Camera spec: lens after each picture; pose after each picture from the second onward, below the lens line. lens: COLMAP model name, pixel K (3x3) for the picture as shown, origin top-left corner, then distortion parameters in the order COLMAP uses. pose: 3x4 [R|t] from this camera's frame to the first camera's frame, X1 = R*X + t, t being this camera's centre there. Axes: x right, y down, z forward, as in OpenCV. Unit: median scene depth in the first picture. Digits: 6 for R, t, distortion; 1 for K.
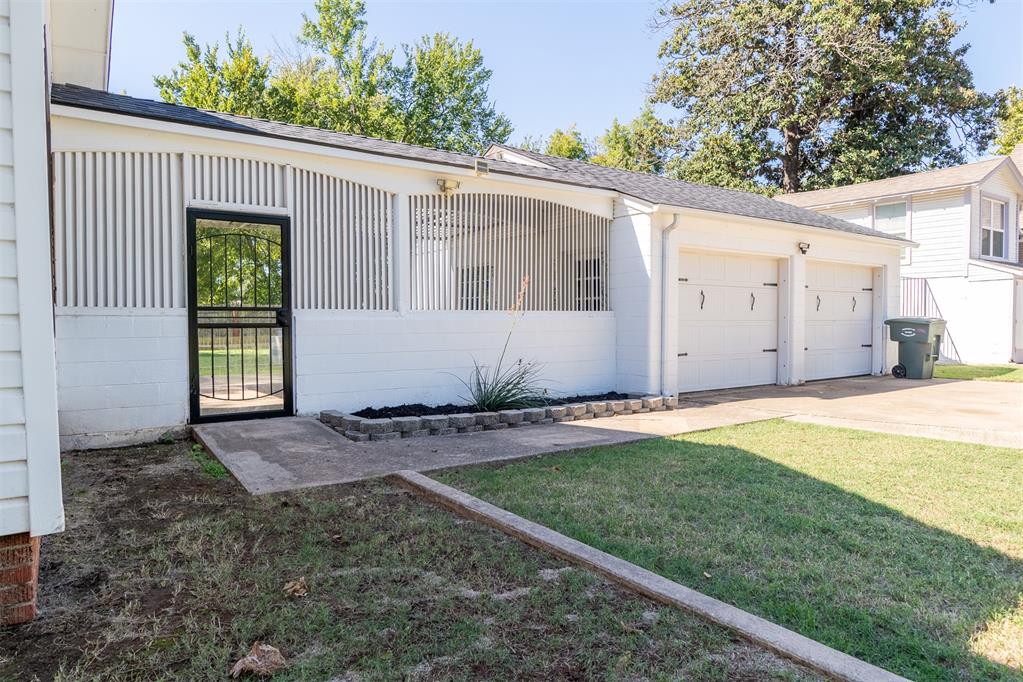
lens RADIAL K [[641.7, 0, 512.4], [0, 641.7, 339.8], [0, 0, 1]] dist [0.000357, -0.006896]
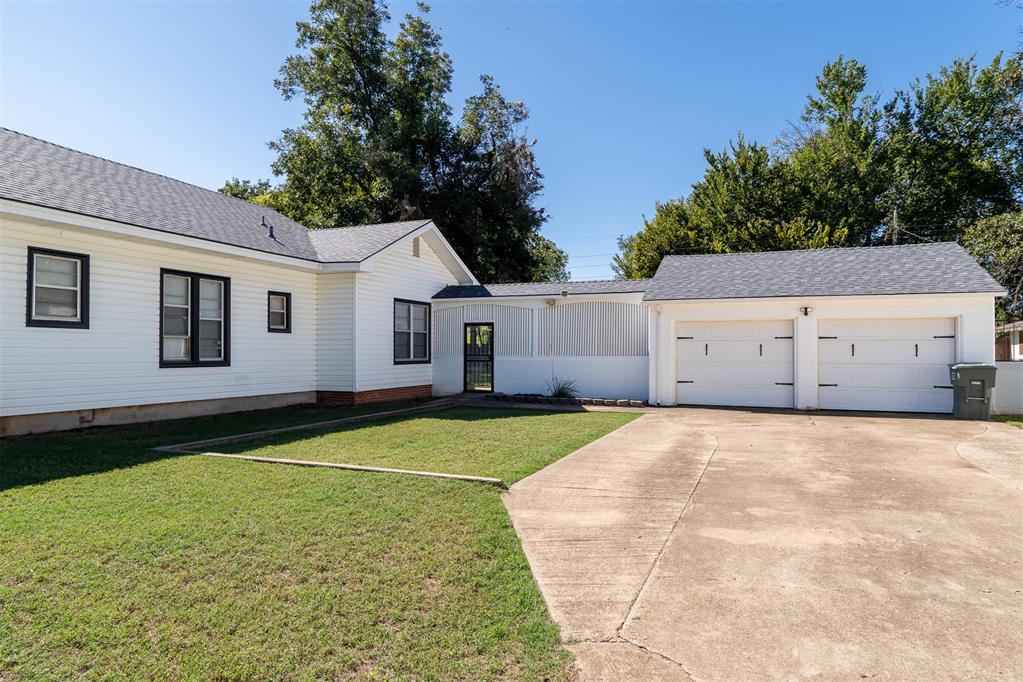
lens RADIAL K [[641.7, 0, 511.0], [0, 641.7, 346.9], [0, 0, 1]] dist [0.000357, -0.006896]
pose [[0.537687, -0.001038, -0.843144, 1.566962], [-0.027850, 0.999432, -0.018990, -0.024322], [0.842684, 0.033692, 0.537352, -0.345860]]
